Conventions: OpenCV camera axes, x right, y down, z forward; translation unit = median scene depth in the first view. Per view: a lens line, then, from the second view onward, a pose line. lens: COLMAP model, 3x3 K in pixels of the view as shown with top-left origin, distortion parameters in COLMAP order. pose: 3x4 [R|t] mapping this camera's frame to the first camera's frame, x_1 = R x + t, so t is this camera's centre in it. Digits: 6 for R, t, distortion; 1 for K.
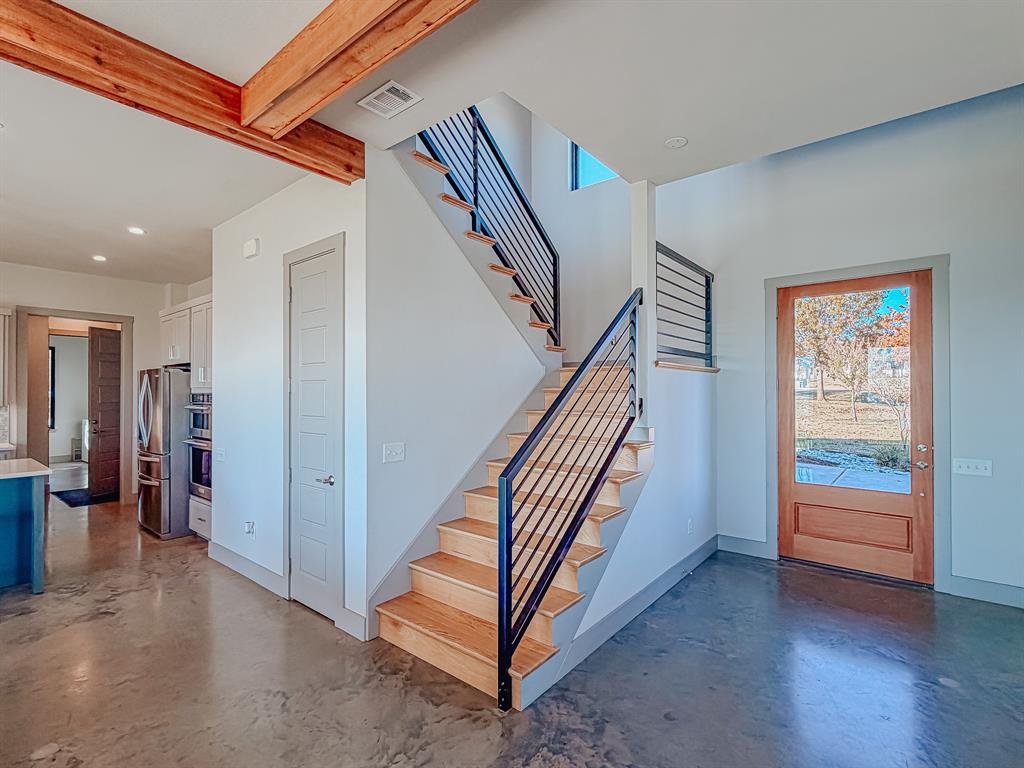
lens RADIAL K [[477.9, 0, 512.0], [0, 477.9, 384.0], [0, 0, 1]] dist [0.000179, 0.000160]
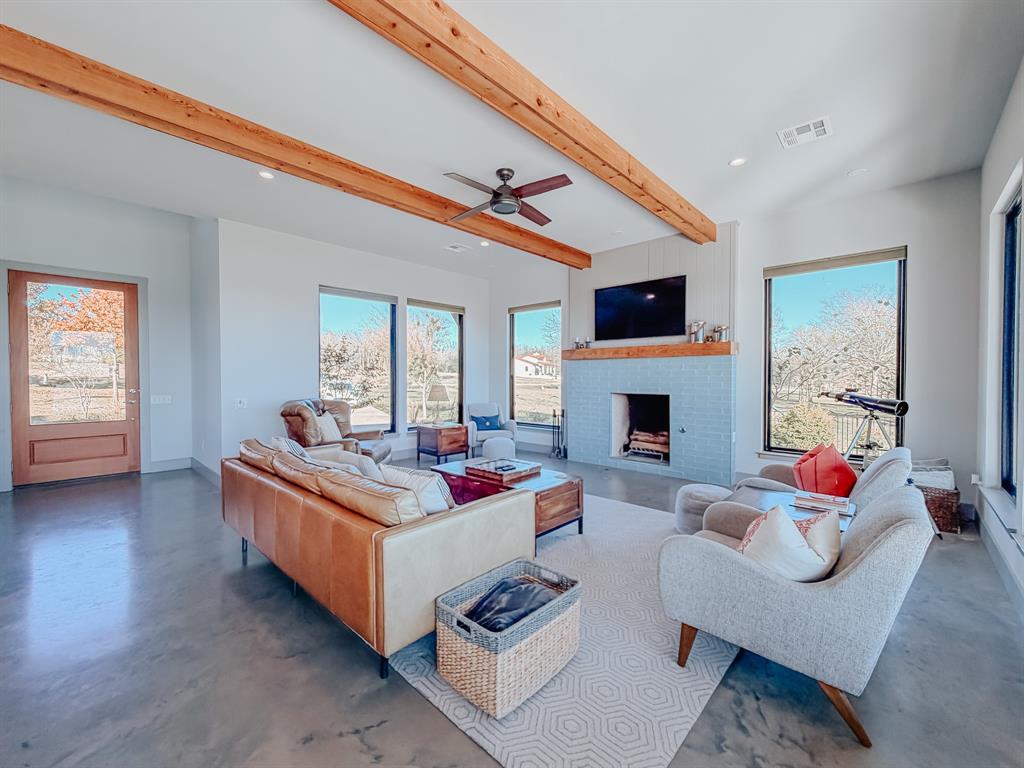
lens RADIAL K [[399.5, 0, 512.0], [0, 399.5, 384.0], [0, 0, 1]] dist [-0.001118, -0.000121]
pose [[0.100852, -0.010095, 0.994850, -0.376098], [0.003911, 0.999945, 0.009750, 0.096866], [-0.994894, 0.002908, 0.100886, -0.438477]]
